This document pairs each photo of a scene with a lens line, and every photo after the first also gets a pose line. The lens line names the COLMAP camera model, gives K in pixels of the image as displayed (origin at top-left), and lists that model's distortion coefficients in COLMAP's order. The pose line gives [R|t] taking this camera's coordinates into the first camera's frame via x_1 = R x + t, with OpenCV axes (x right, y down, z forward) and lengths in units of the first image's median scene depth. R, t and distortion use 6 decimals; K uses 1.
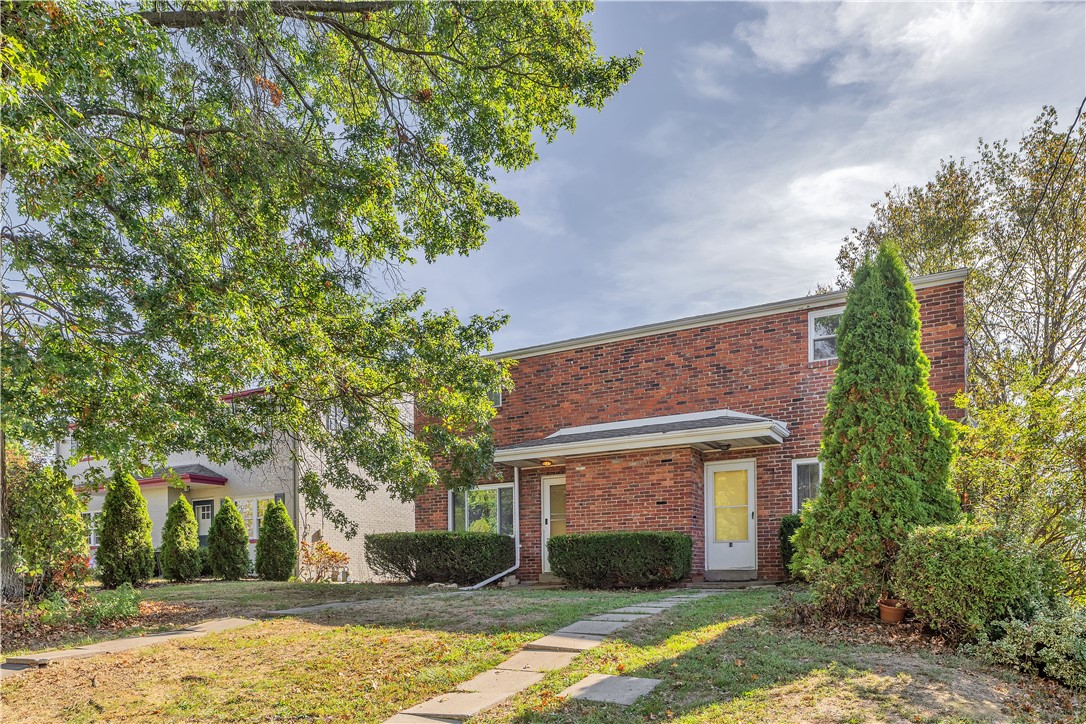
lens RADIAL K [[780.1, 0, 542.6], [0, 780.1, 365.4], [0, 0, 1]] dist [0.001691, 0.003524]
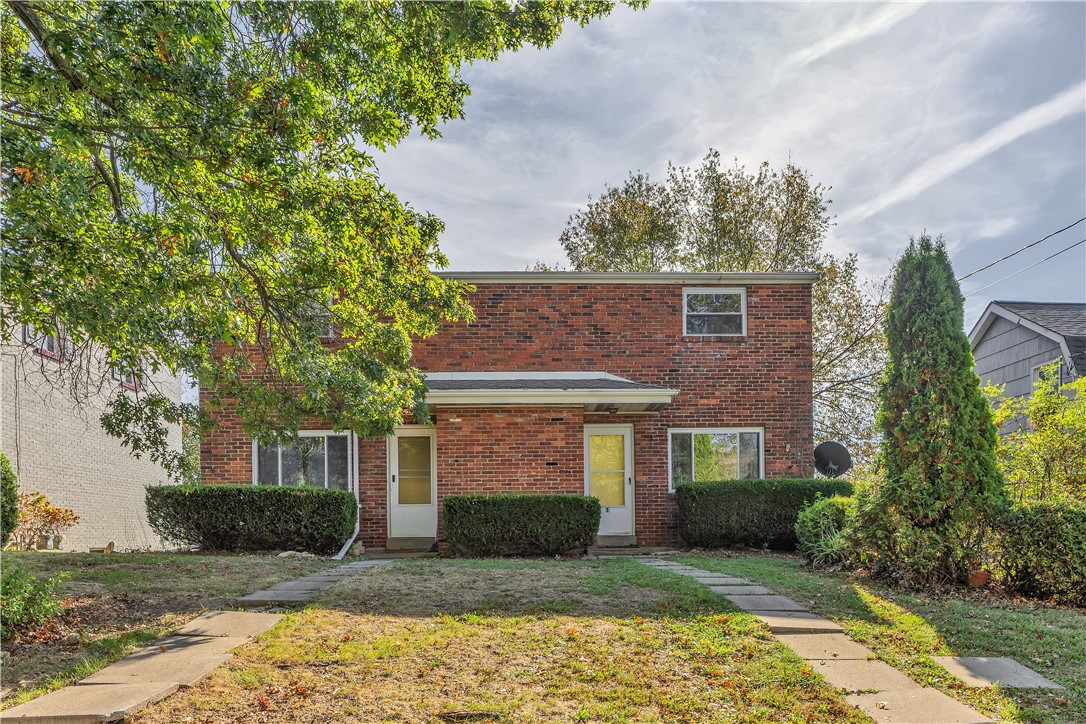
lens RADIAL K [[780.1, 0, 543.0], [0, 780.1, 358.2], [0, 0, 1]] dist [0.001691, 0.003524]
pose [[0.844356, 0.120705, 0.522010, -0.341228], [-0.140135, 0.990130, -0.002278, 0.052546], [-0.517132, -0.071229, 0.852936, 0.210878]]
